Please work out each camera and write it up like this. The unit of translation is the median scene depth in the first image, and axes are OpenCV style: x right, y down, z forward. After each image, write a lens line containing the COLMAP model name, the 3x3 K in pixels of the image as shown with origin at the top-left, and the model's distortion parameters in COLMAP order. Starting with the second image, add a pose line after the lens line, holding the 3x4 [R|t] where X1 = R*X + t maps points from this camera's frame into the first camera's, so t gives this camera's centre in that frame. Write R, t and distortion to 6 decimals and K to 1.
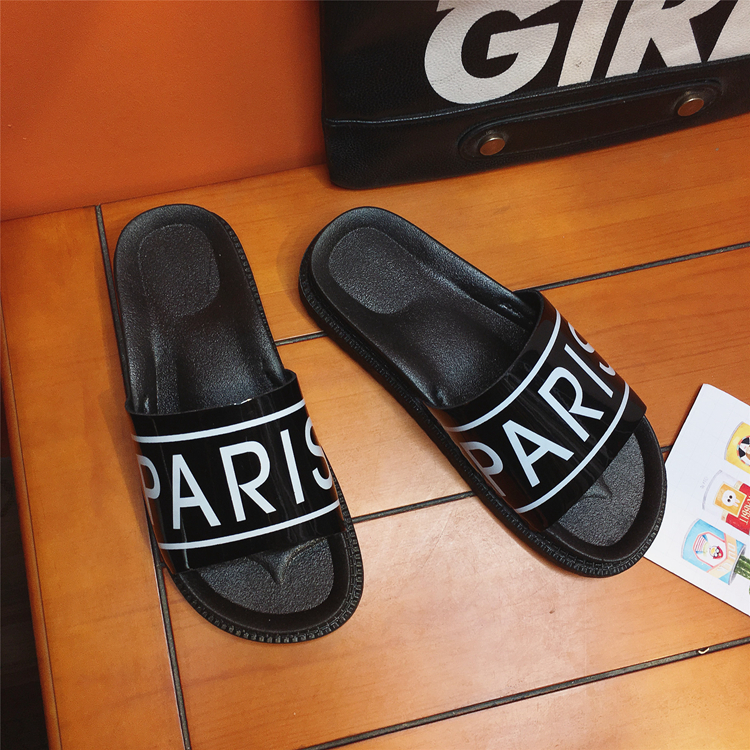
lens RADIAL K [[851.1, 0, 375.0], [0, 851.1, 375.0], [0, 0, 1]] dist [0.066094, -0.093939]
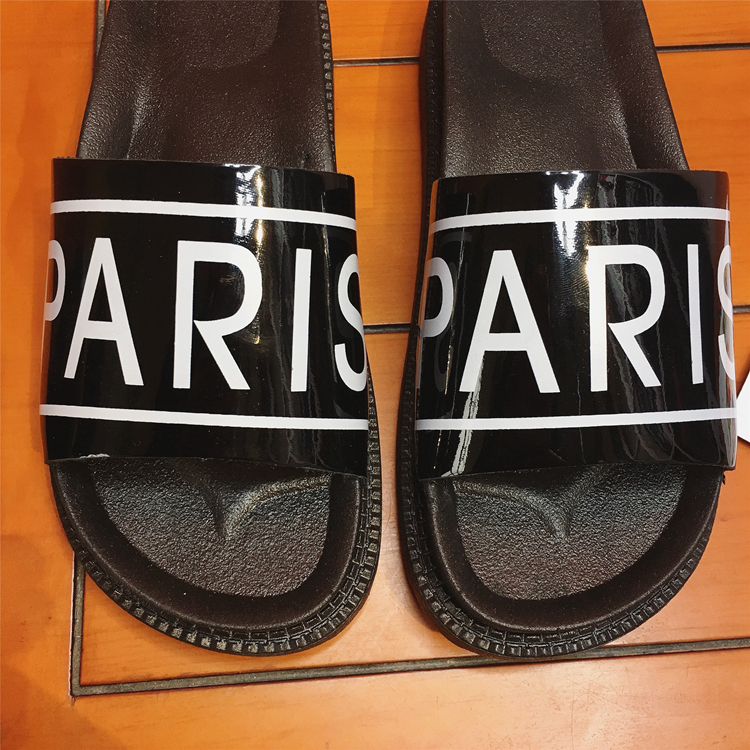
lens RADIAL K [[851.1, 0, 375.0], [0, 851.1, 375.0], [0, 0, 1]] dist [0.066094, -0.093939]
pose [[0.961215, 0.253670, -0.108249, 0.014280], [-0.263948, 0.959915, -0.094312, 0.172860], [0.079986, 0.119227, 0.989640, 0.459815]]
